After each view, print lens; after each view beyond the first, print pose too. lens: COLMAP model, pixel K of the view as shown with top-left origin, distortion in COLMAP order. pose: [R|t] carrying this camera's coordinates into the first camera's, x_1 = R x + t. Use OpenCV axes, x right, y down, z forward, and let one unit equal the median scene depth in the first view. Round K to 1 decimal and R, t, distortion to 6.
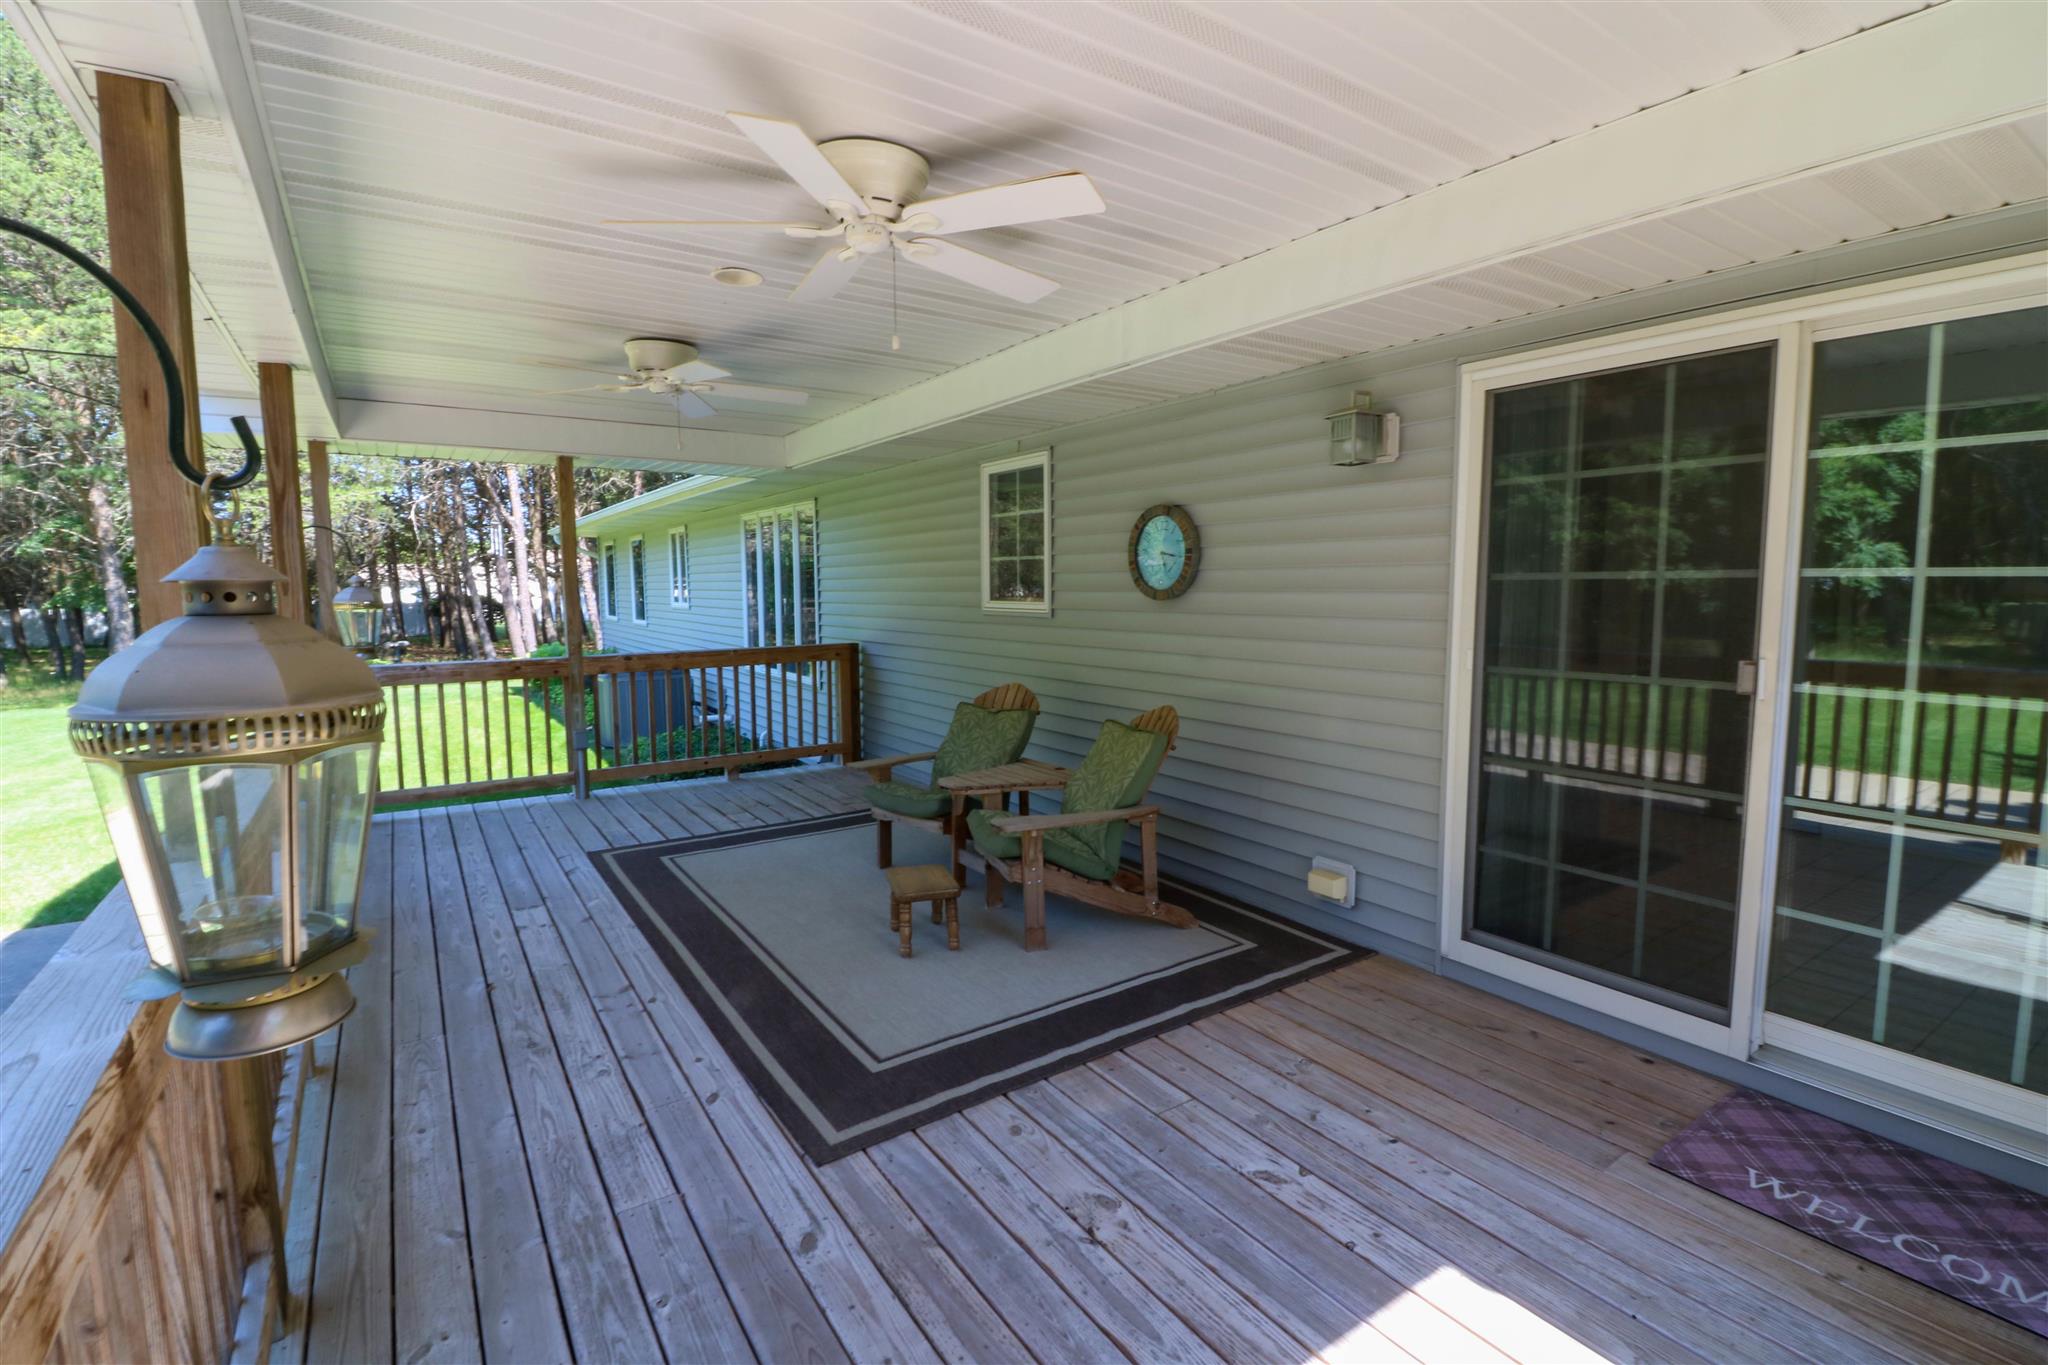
lens RADIAL K [[934.5, 0, 1029.5], [0, 934.5, 677.7], [0, 0, 1]] dist [-0.015966, 0.000058]
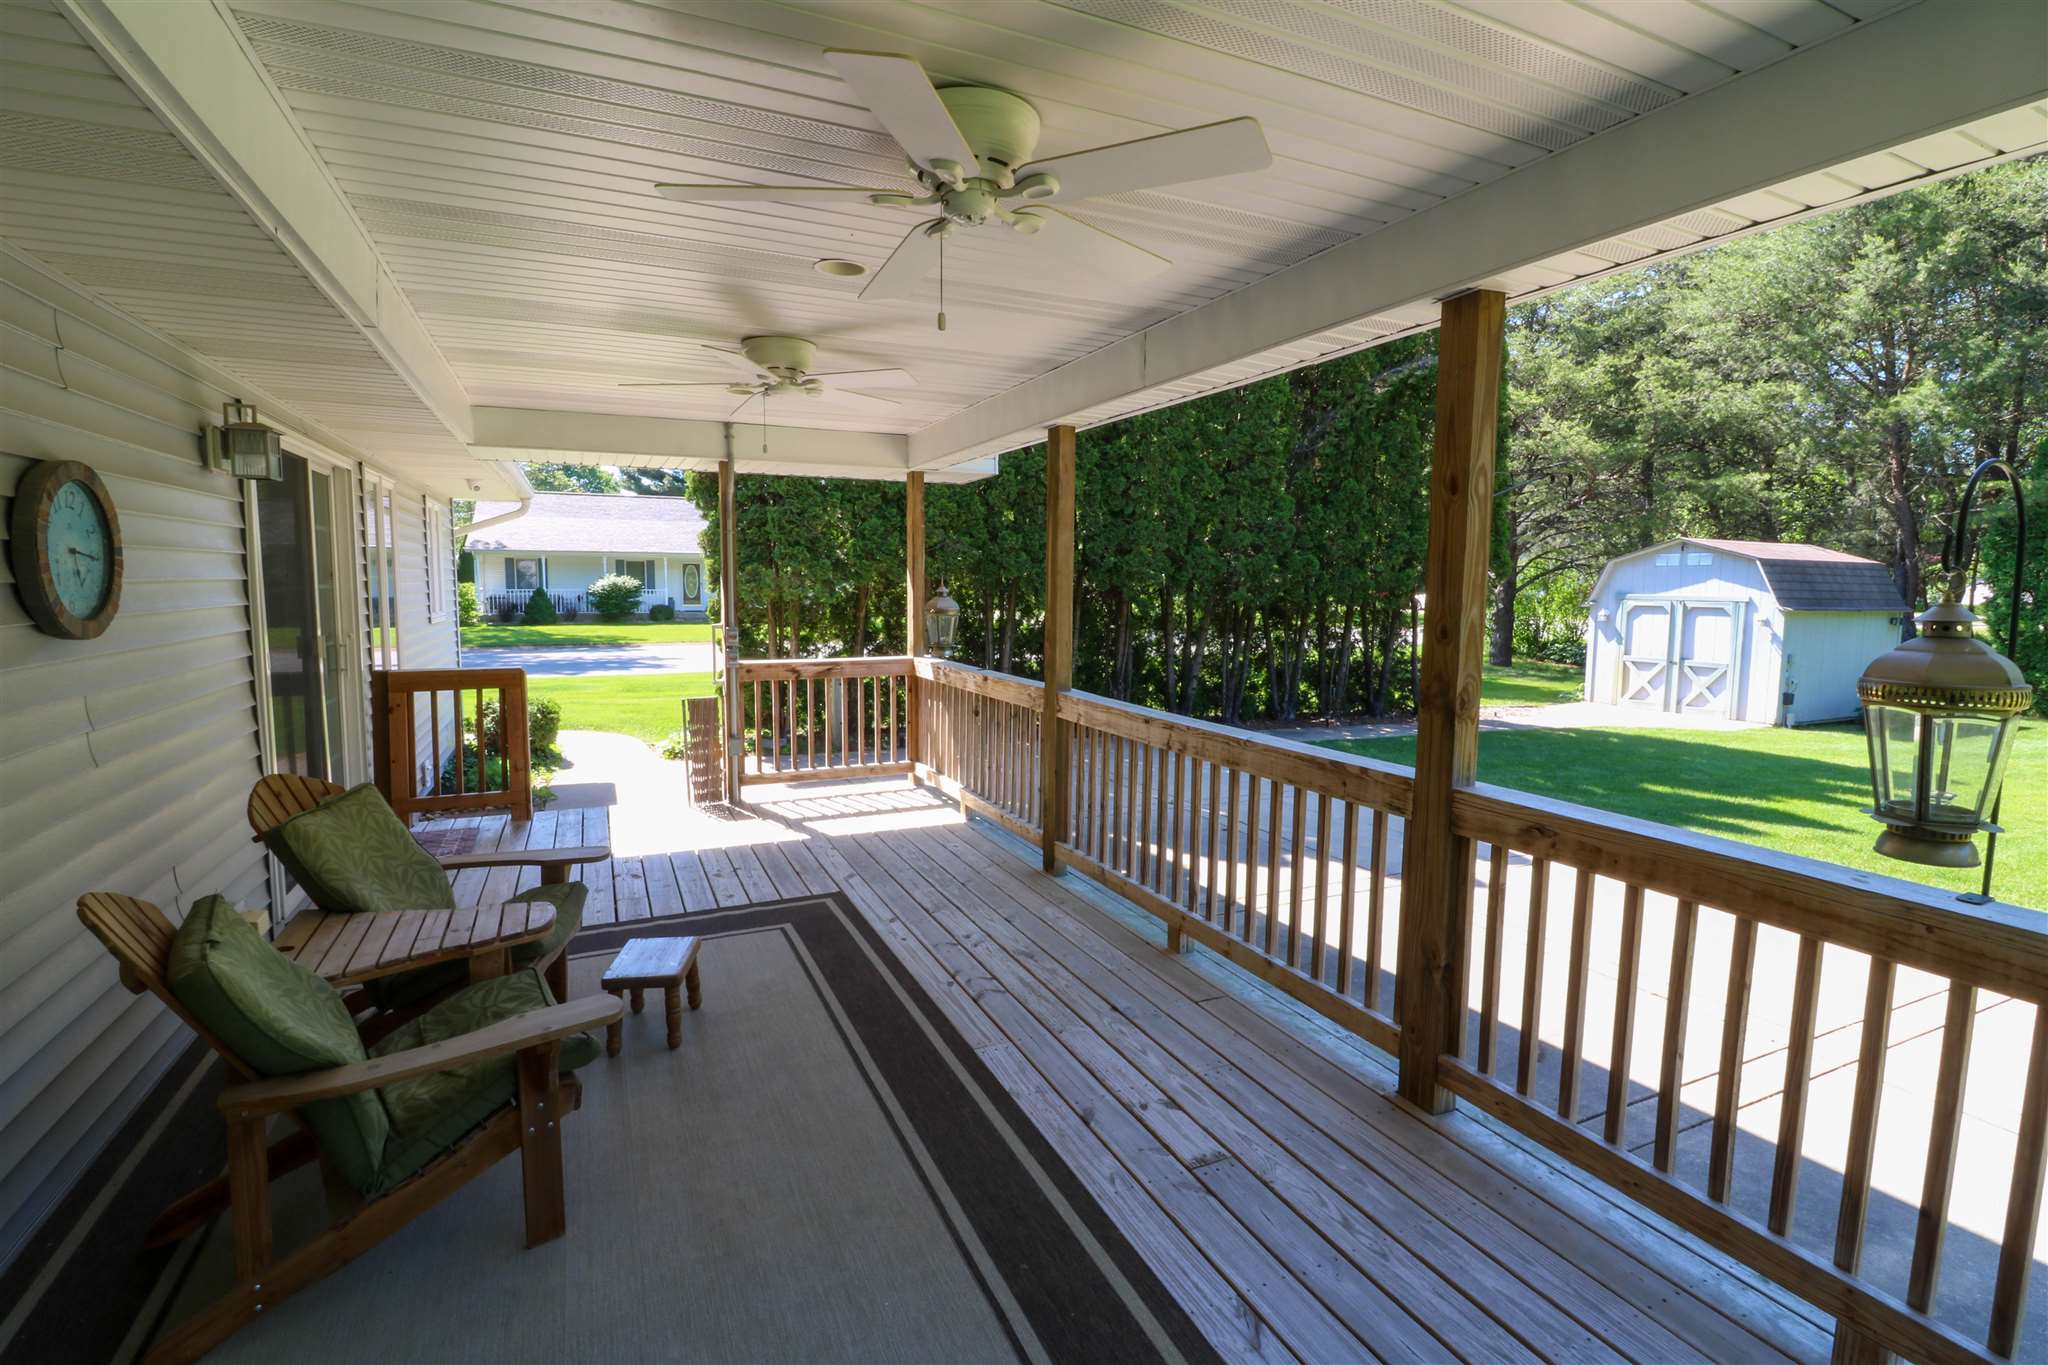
lens RADIAL K [[934.5, 0, 1026.0], [0, 934.5, 684.4], [0, 0, 1]] dist [-0.015966, 0.000058]
pose [[-0.986691, -0.022103, 0.161095, -0.764627], [0.012439, 0.977555, 0.210312, -0.255057], [-0.162128, 0.209517, -0.964270, 2.271193]]
